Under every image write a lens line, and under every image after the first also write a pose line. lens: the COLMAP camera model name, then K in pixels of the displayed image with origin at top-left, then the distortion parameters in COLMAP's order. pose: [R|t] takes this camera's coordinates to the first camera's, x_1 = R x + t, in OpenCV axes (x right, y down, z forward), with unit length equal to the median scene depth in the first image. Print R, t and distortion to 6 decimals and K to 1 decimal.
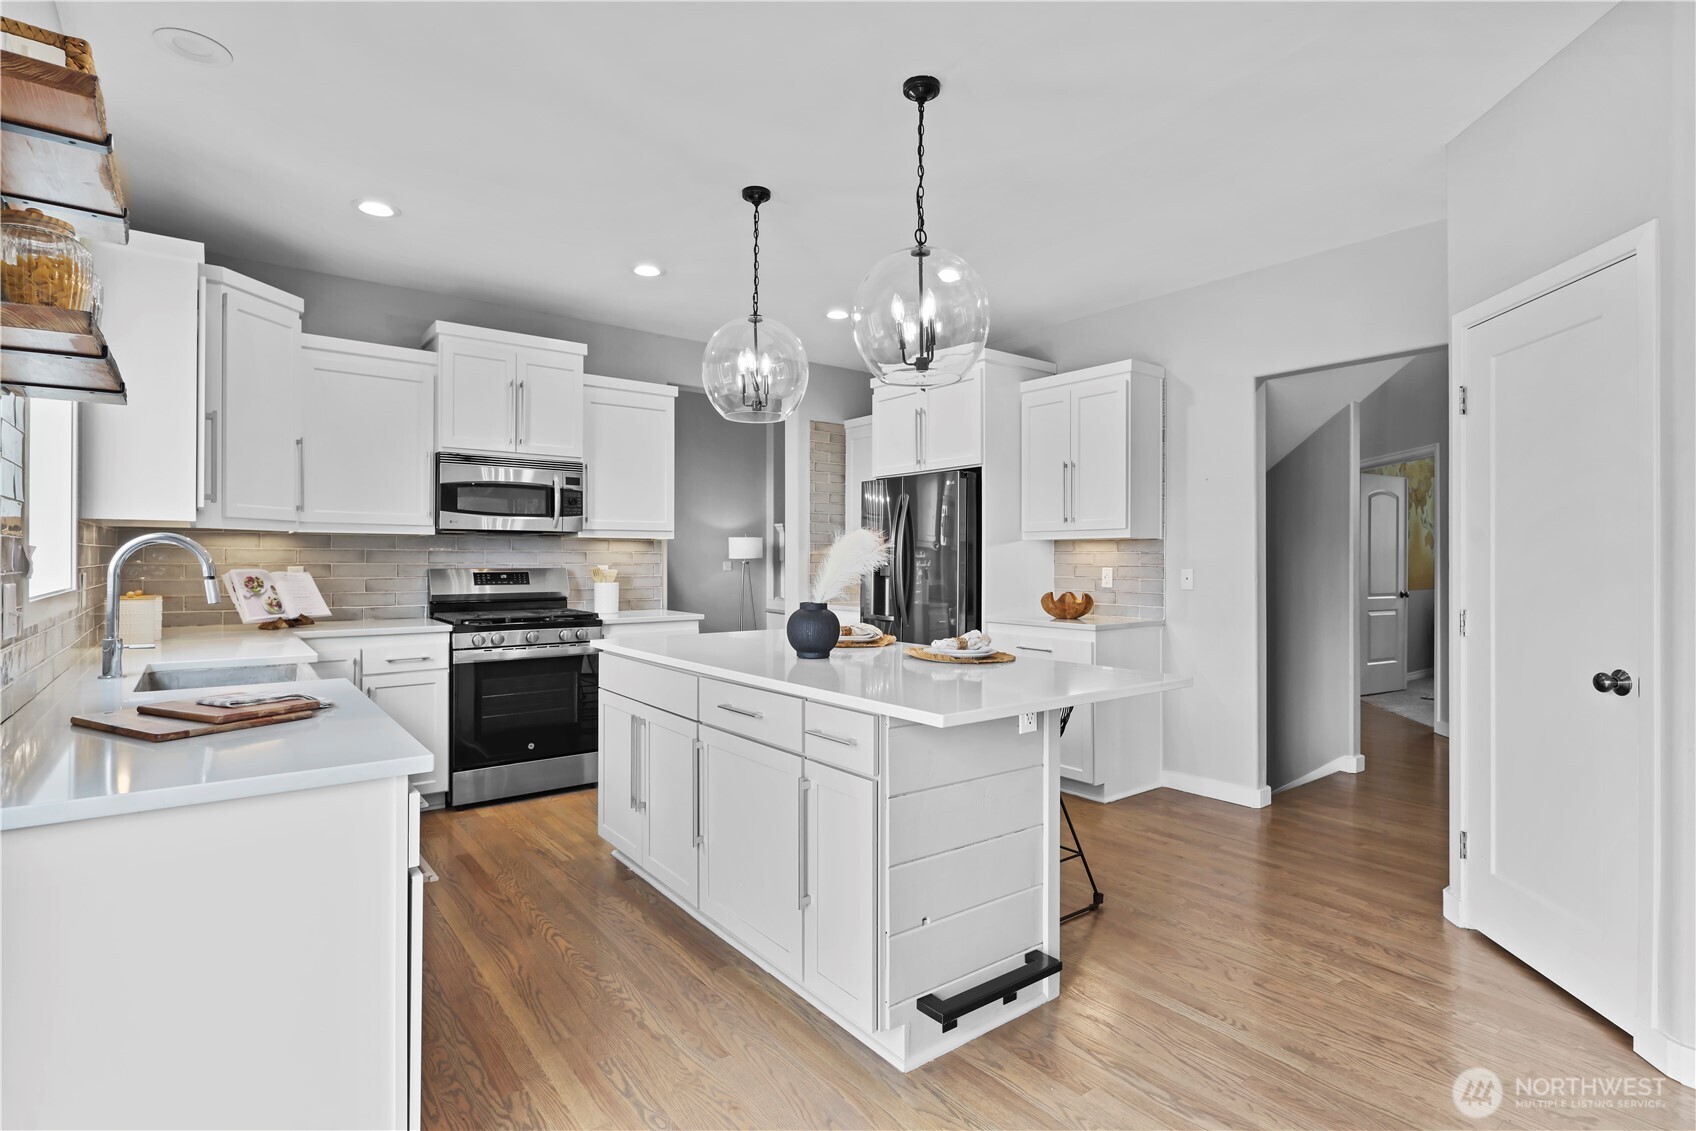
lens RADIAL K [[826.7, 0, 839.3], [0, 826.7, 556.4], [0, 0, 1]] dist [0.004455, -0.004956]
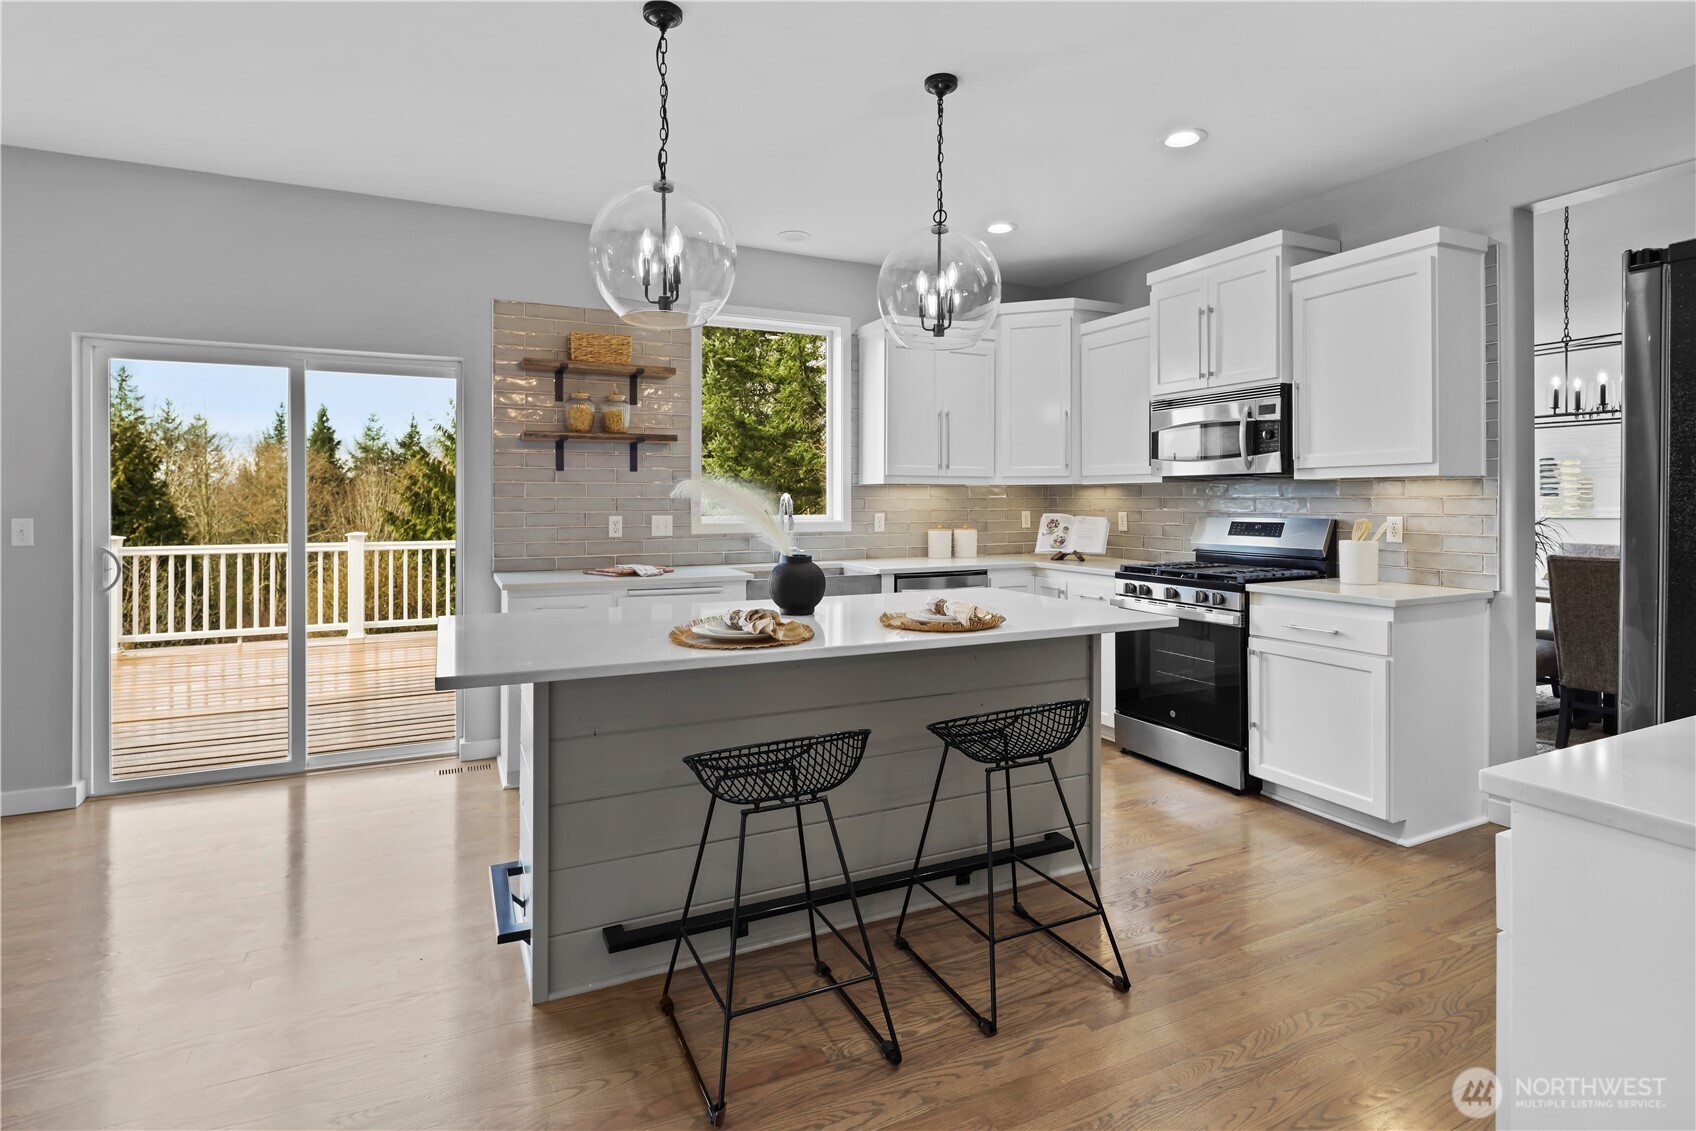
lens RADIAL K [[826.7, 0, 845.4], [0, 826.7, 506.5], [0, 0, 1]] dist [0.004455, -0.004956]
pose [[-0.194602, 0.004065, -0.980874, 0.582560], [0.002772, 0.999990, 0.003594, -0.001555], [0.980878, -0.002019, -0.194612, 0.819605]]
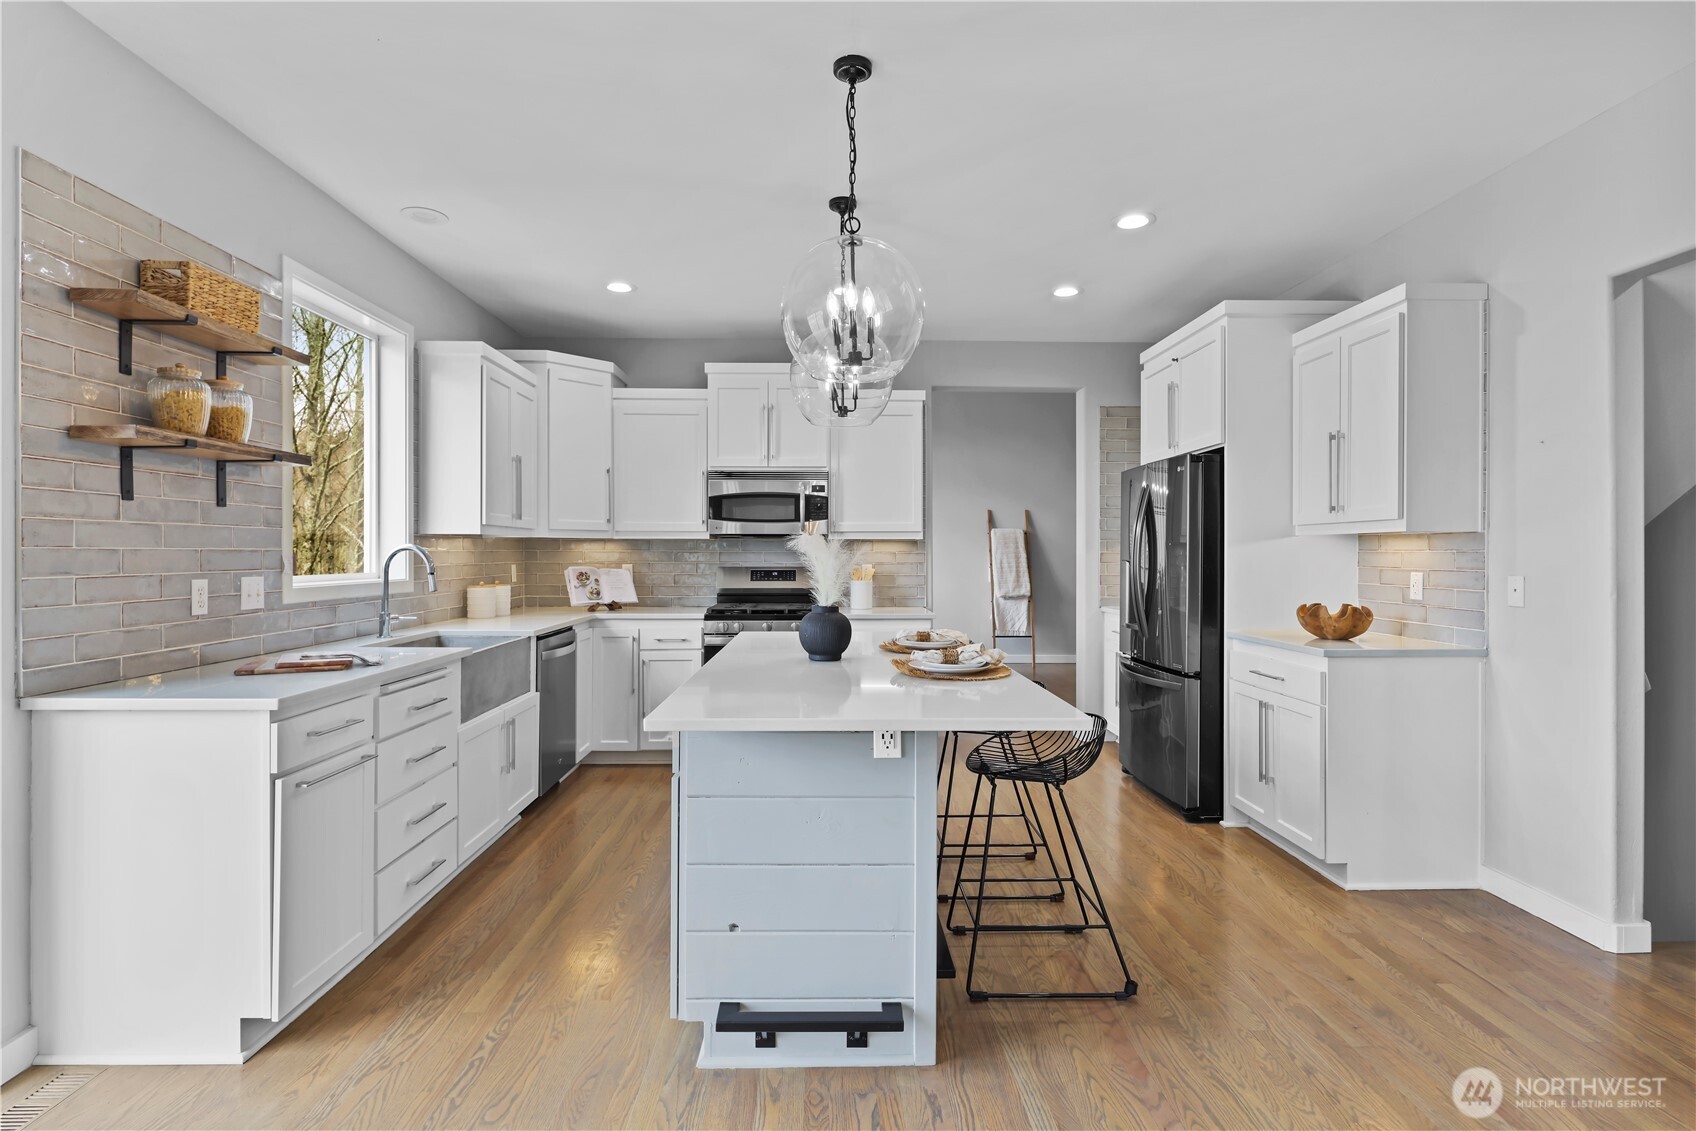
lens RADIAL K [[826.7, 0, 839.8], [0, 826.7, 556.9], [0, 0, 1]] dist [0.004455, -0.004956]
pose [[0.808877, 0.000800, -0.587977, 0.382230], [0.002749, 0.999983, 0.005142, -0.005418], [0.587972, -0.005775, 0.808861, 0.130030]]
